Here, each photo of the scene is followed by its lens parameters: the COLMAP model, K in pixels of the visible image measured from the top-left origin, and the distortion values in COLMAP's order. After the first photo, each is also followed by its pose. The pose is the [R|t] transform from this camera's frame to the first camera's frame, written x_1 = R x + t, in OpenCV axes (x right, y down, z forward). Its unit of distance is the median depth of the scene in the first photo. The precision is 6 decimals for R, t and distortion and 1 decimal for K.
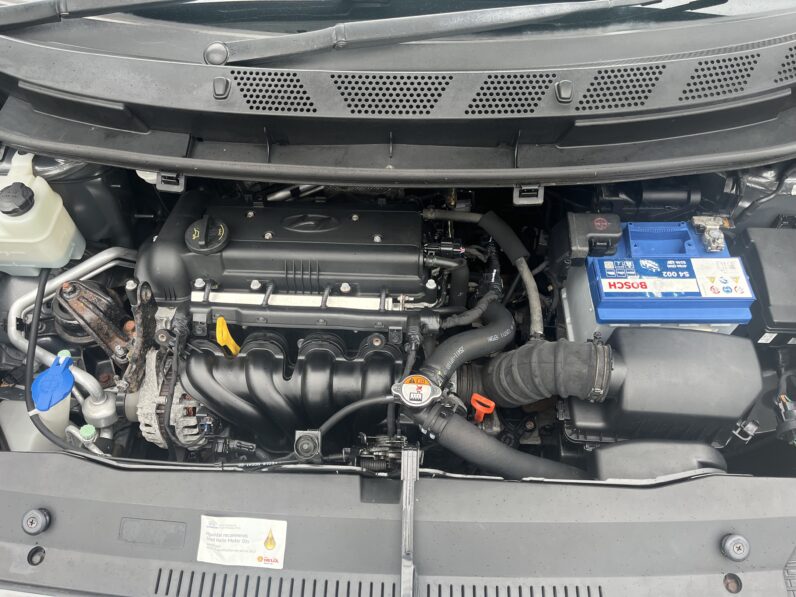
lens RADIAL K [[611.7, 0, 396.4], [0, 611.7, 300.6], [0, 0, 1]] dist [0.067914, -0.095846]
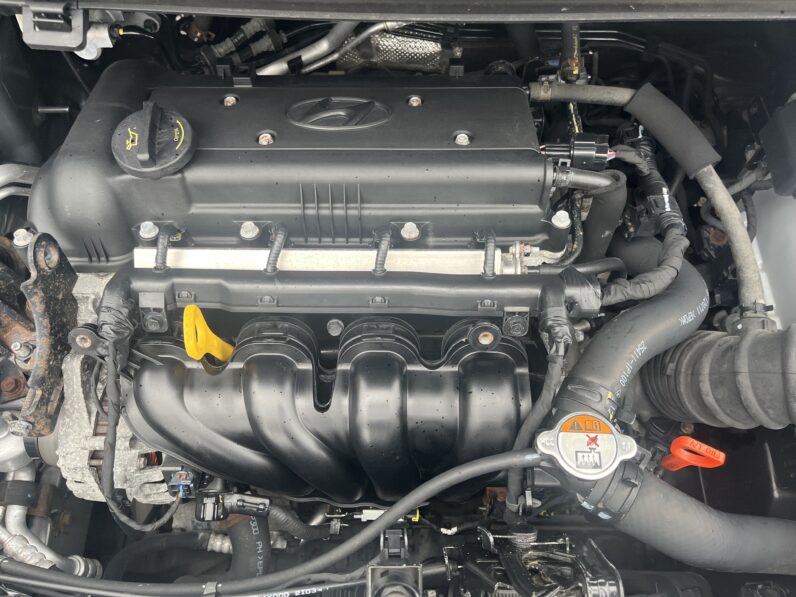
lens RADIAL K [[611.7, 0, 397.8], [0, 611.7, 296.1], [0, 0, 1]] dist [0.067914, -0.095846]
pose [[0.999039, -0.034142, 0.027501, -0.116506], [0.029338, 0.986790, 0.159323, -0.053433], [-0.032578, -0.158363, 0.986843, 0.450942]]
